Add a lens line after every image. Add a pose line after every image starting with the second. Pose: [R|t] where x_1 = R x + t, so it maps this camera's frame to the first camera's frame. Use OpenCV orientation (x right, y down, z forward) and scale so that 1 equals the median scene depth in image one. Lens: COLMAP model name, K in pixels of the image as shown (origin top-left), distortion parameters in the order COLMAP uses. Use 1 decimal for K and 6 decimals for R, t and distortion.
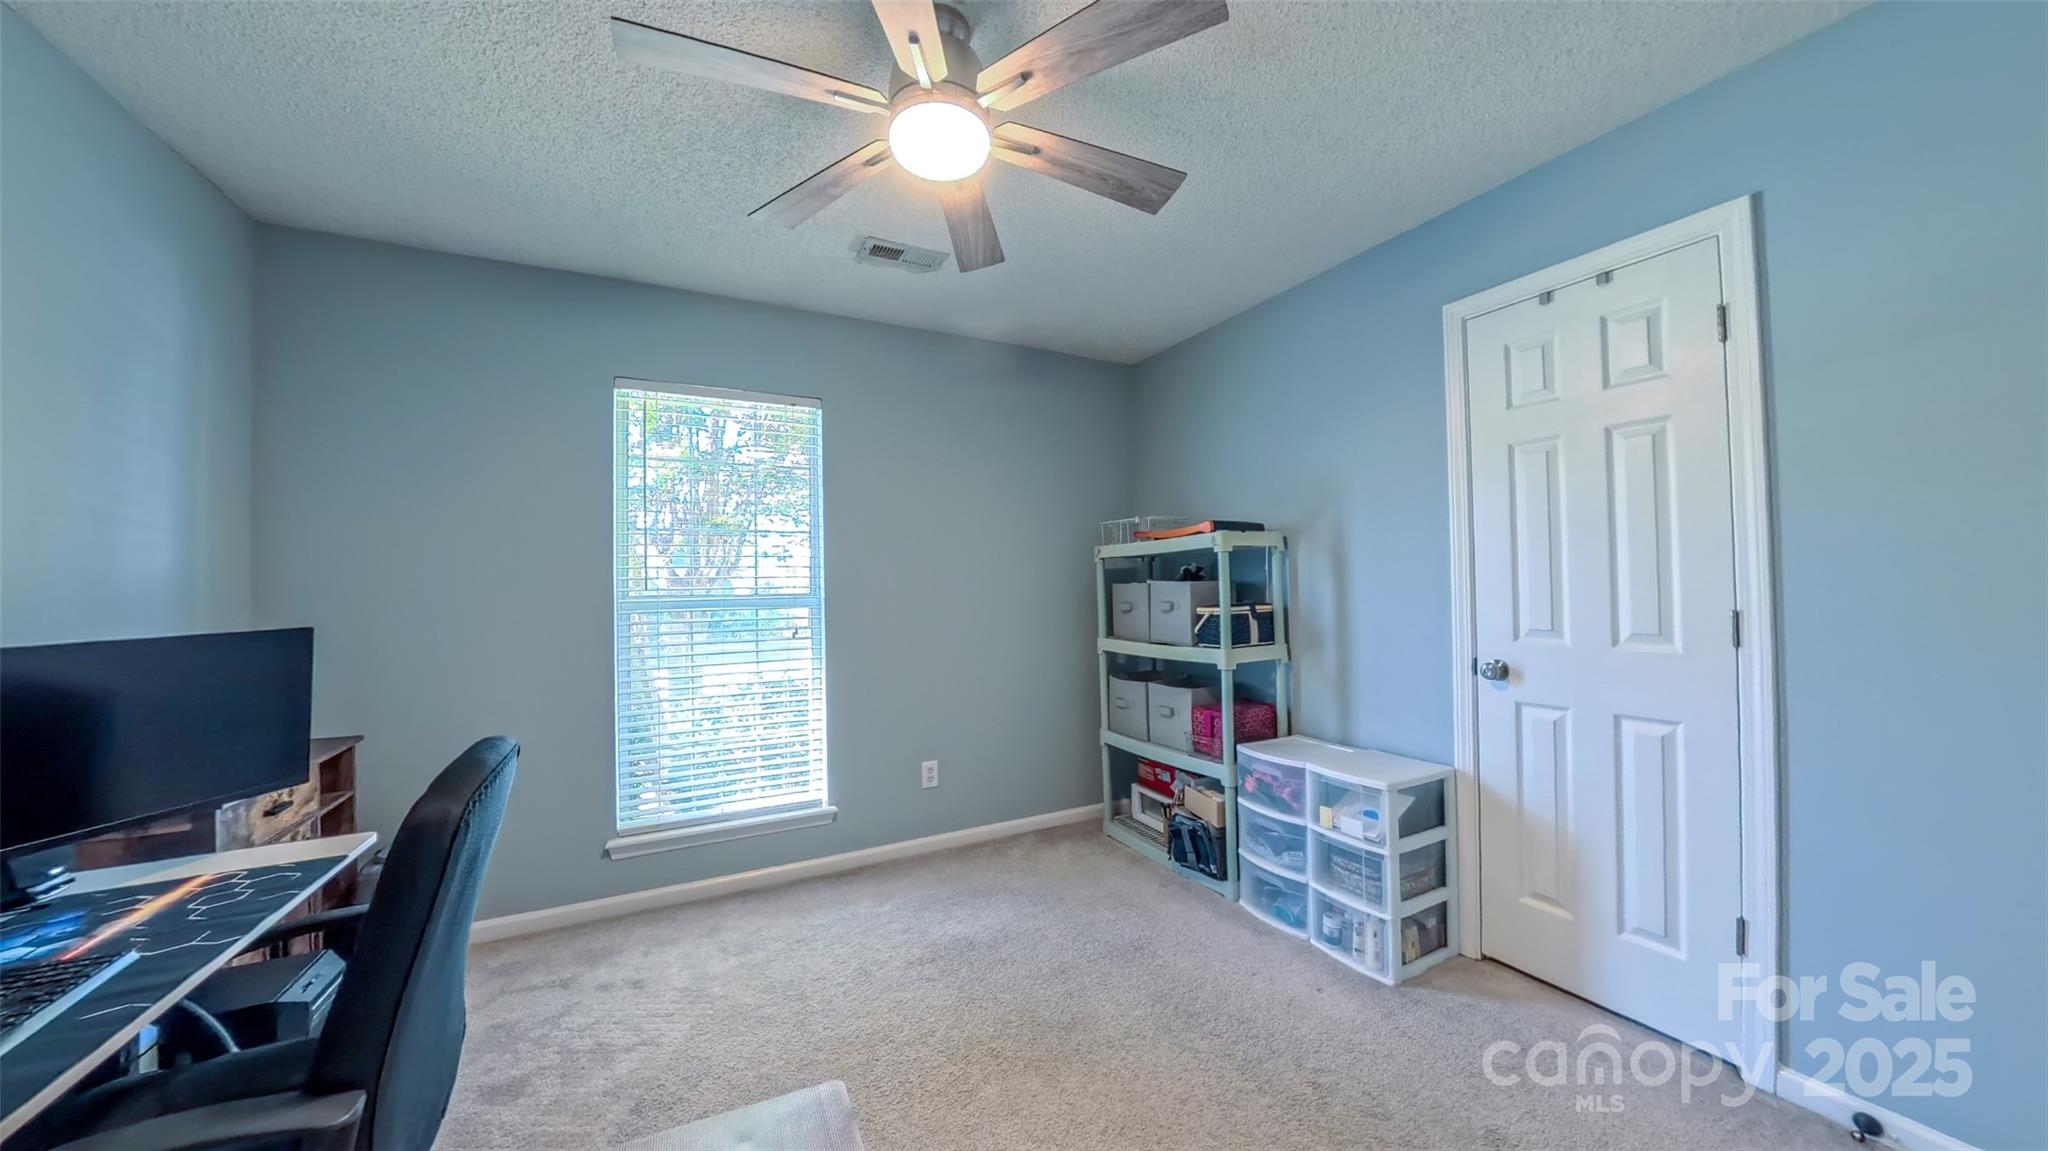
lens RADIAL K [[676.7, 0, 1024.6], [0, 676.7, 578.5], [0, 0, 1]] dist [-0.021502, -0.000121]
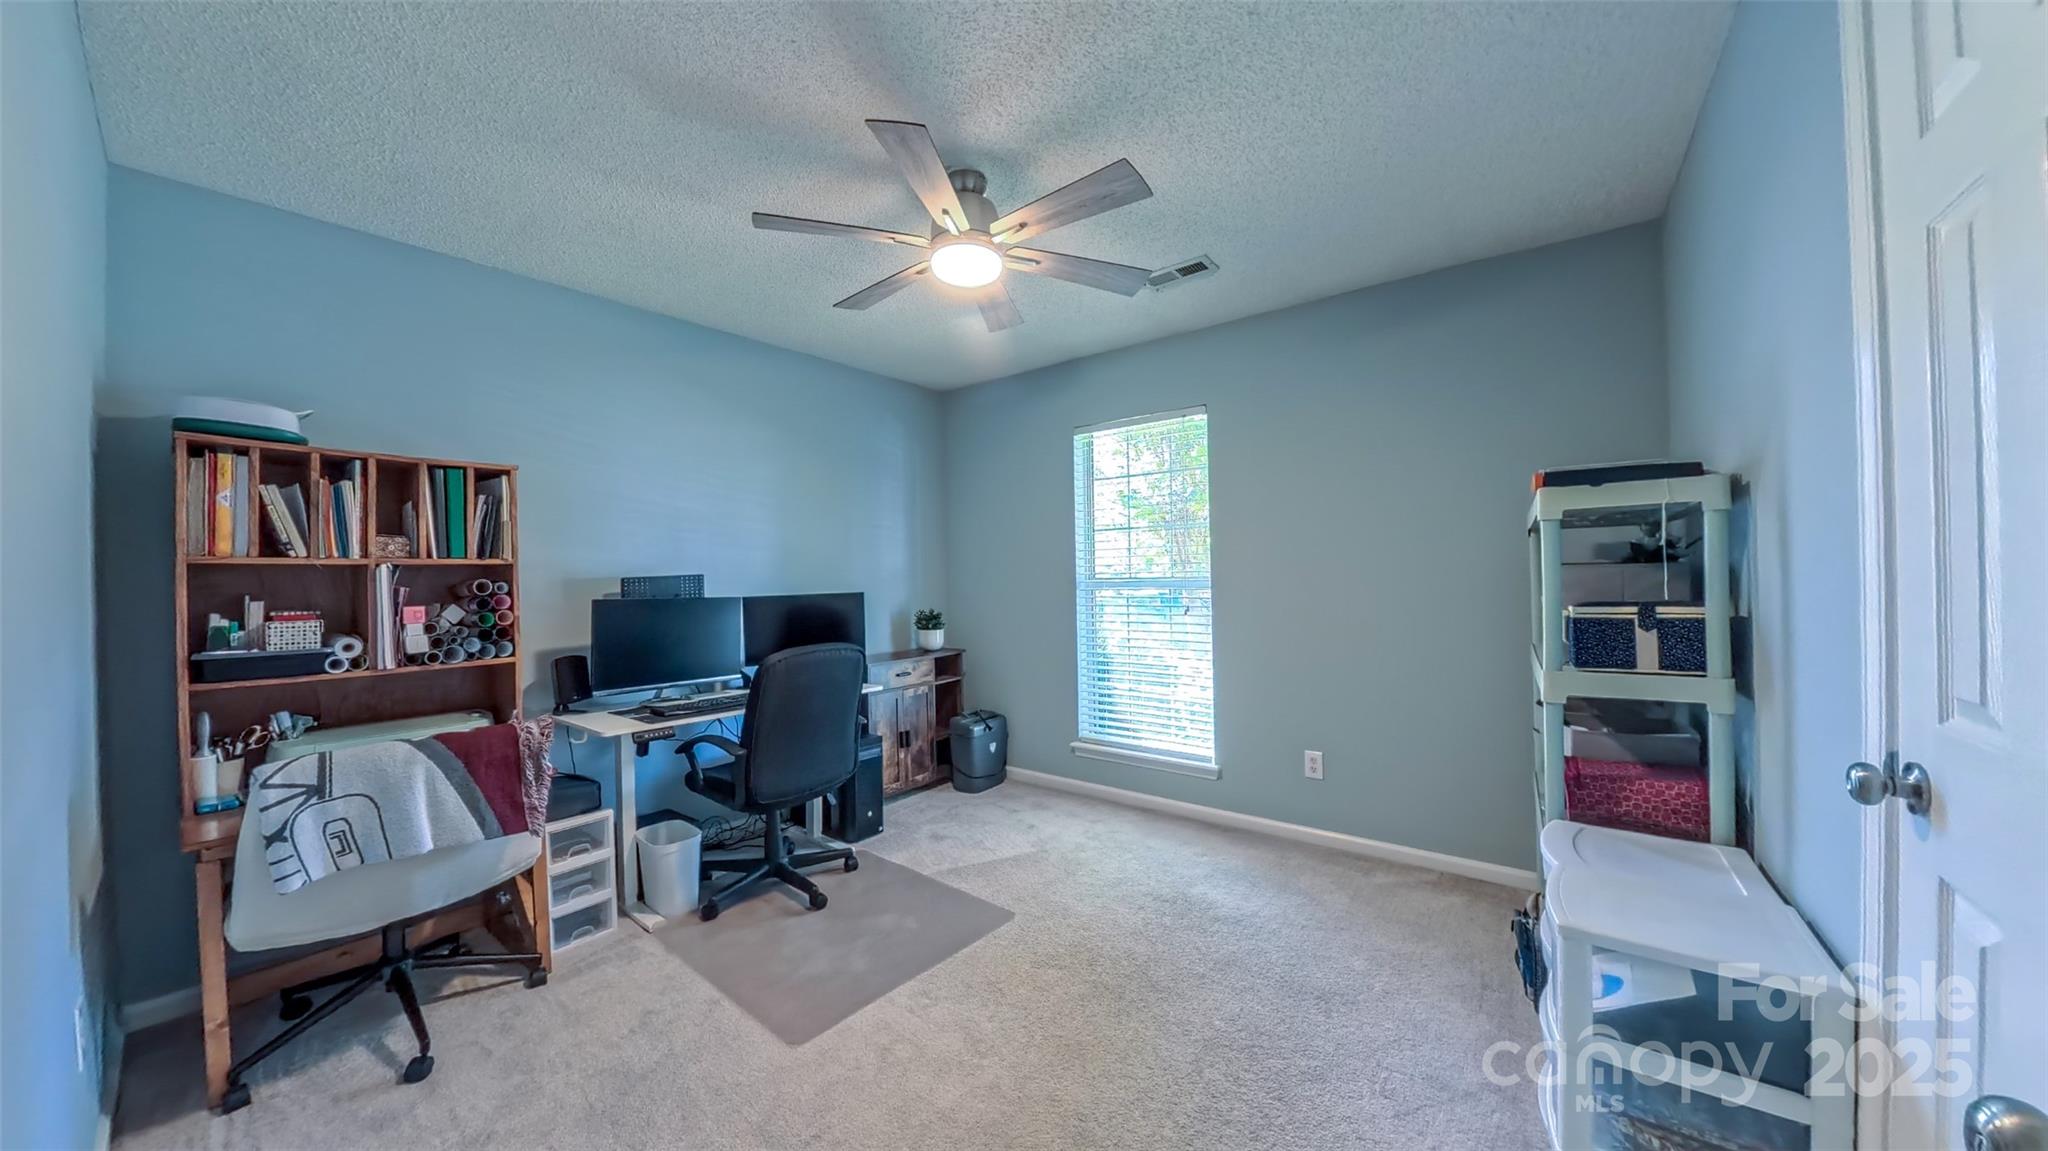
lens RADIAL K [[676.7, 0, 1025.1], [0, 676.7, 575.8], [0, 0, 1]] dist [-0.021502, -0.000121]
pose [[0.412494, 0.010262, -0.910902, 0.631728], [0.016957, 0.999677, 0.018942, -0.006671], [0.910802, -0.023260, 0.412187, 0.259584]]
